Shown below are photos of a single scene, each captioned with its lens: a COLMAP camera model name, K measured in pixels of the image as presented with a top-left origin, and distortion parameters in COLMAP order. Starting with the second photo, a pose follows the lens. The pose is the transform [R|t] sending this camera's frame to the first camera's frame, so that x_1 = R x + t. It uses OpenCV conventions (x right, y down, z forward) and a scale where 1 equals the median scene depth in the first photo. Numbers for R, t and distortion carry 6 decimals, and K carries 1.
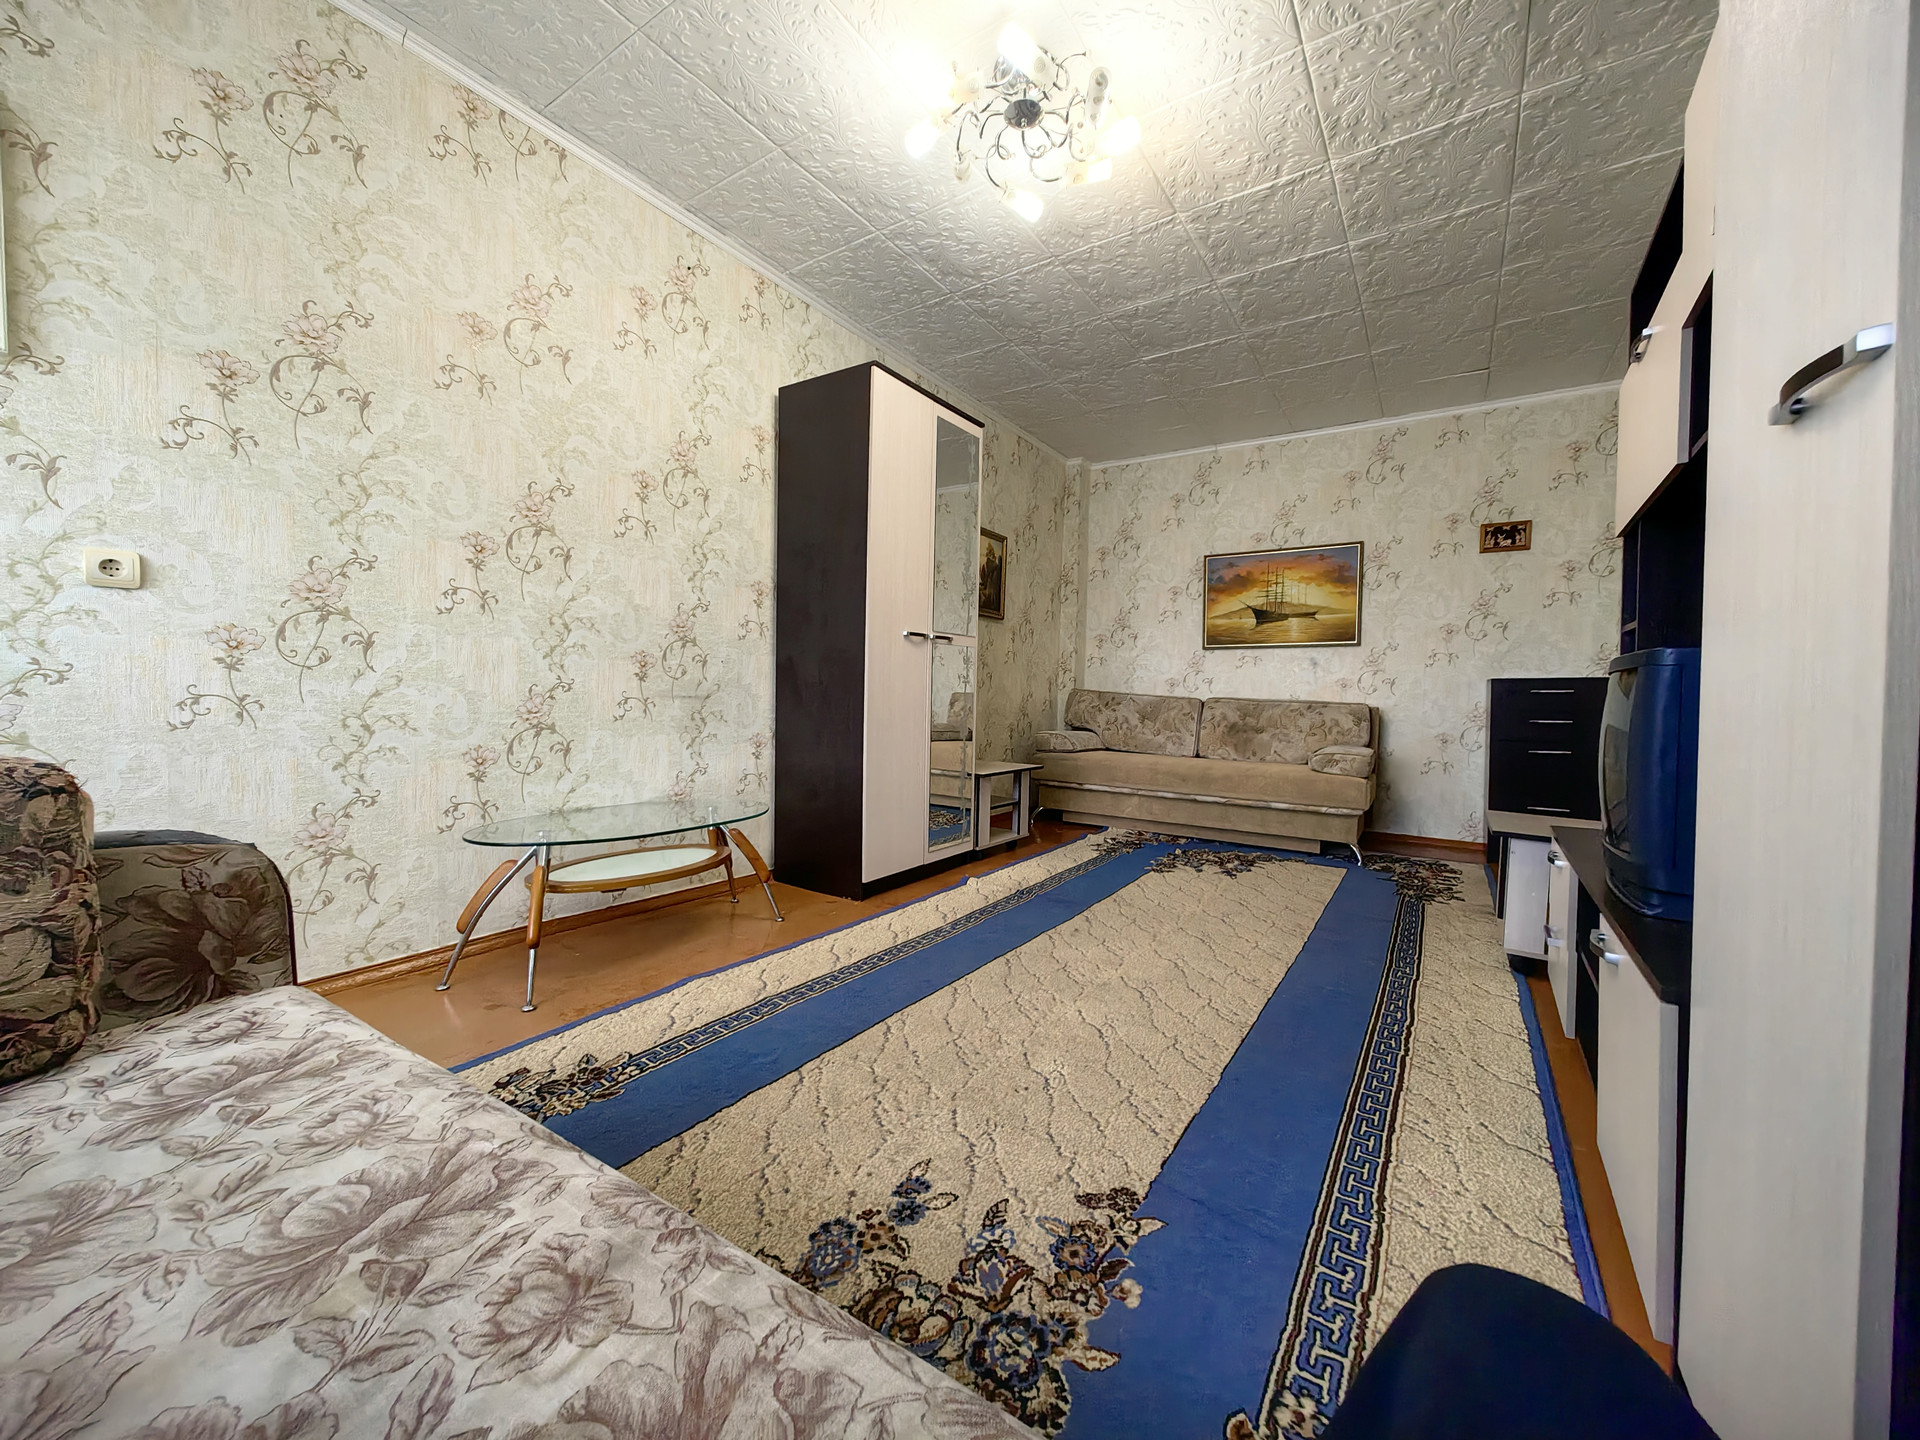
lens RADIAL K [[744.7, 0, 957.5], [0, 744.7, 723.3], [0, 0, 1]] dist [0.012152, -0.004625]
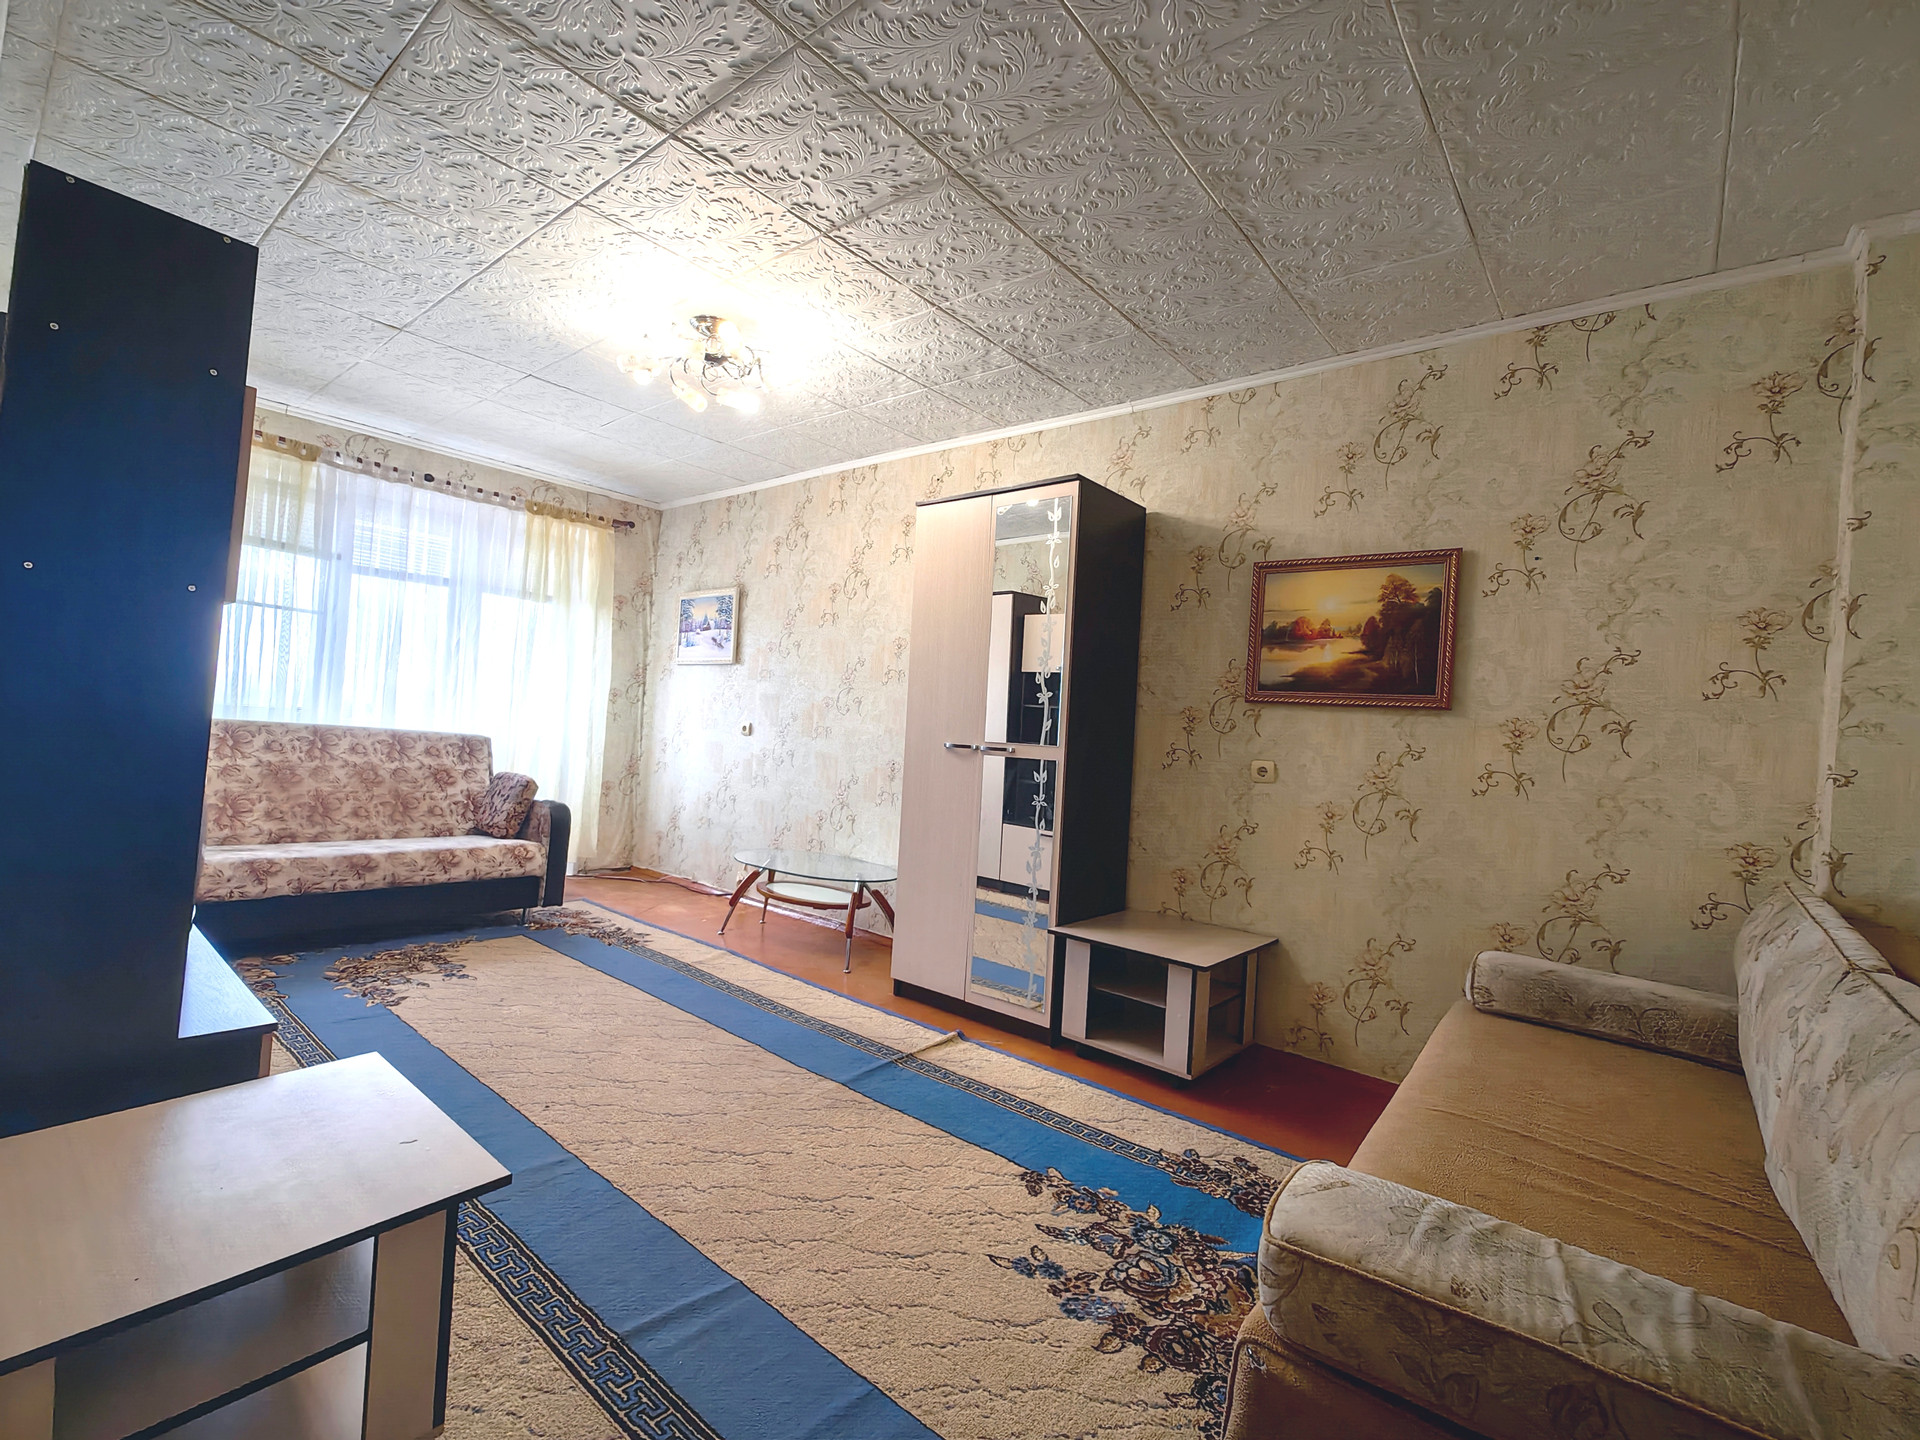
lens RADIAL K [[833.0, 0, 969.6], [0, 833.0, 722.3], [0, 0, 1]] dist [0.007597, 0.000165]
pose [[-0.090928, -0.038253, -0.995123, 0.784006], [-0.106010, 0.993956, -0.028522, -0.093686], [0.990199, 0.102900, -0.094433, 0.867665]]
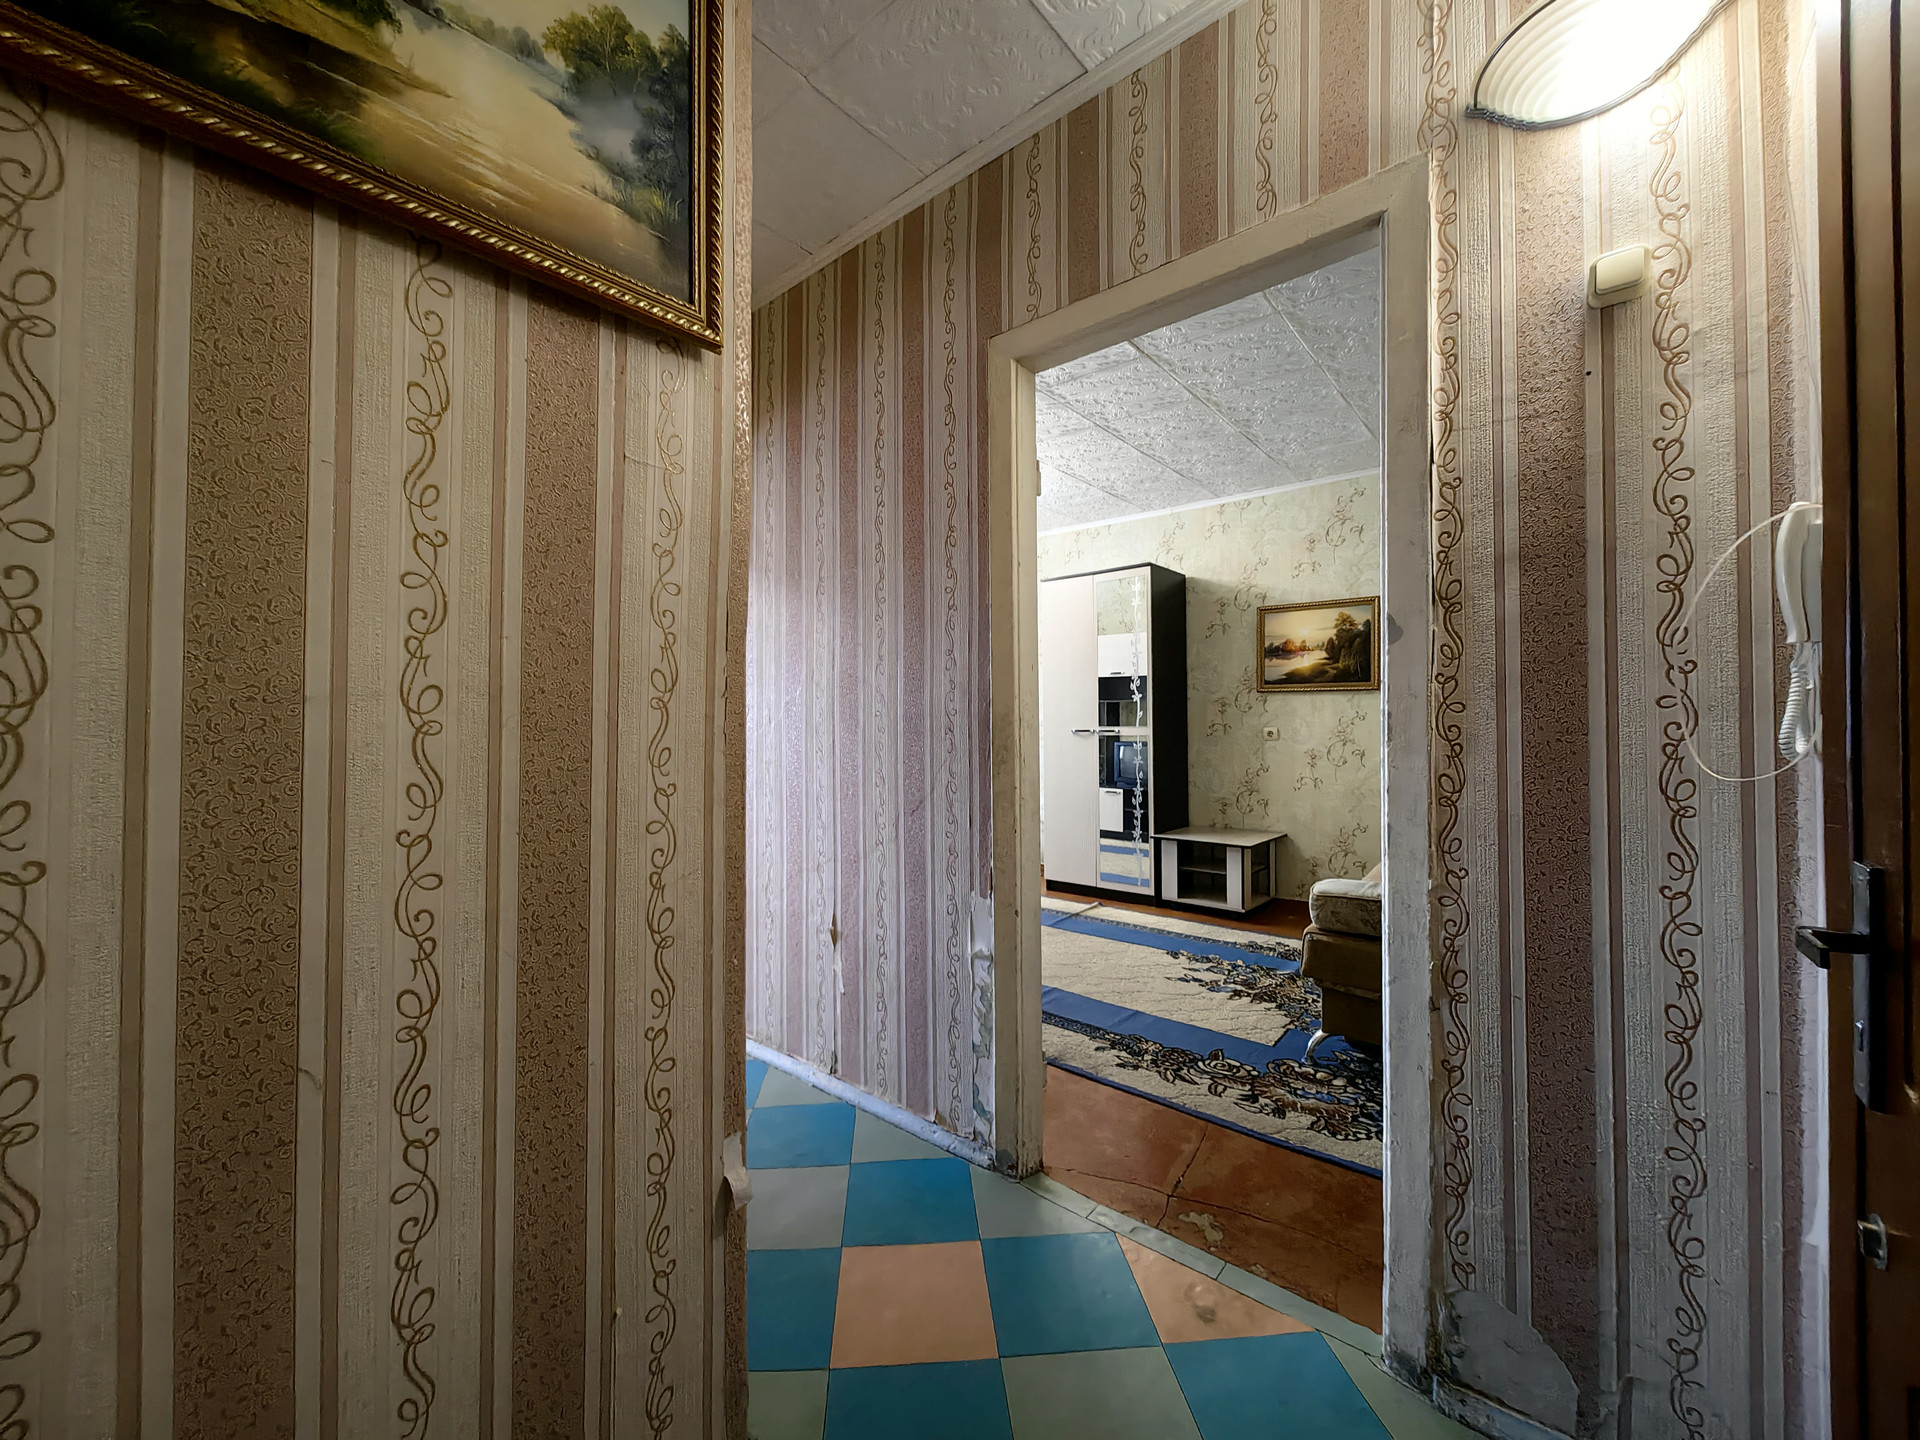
lens RADIAL K [[744.7, 0, 982.4], [0, 744.7, 719.0], [0, 0, 1]] dist [0.012152, -0.004625]
pose [[-0.080524, -0.027717, -0.996367, 1.162654], [-0.040761, 0.998869, -0.024493, -0.075776], [0.995919, 0.038641, -0.081563, 0.720927]]
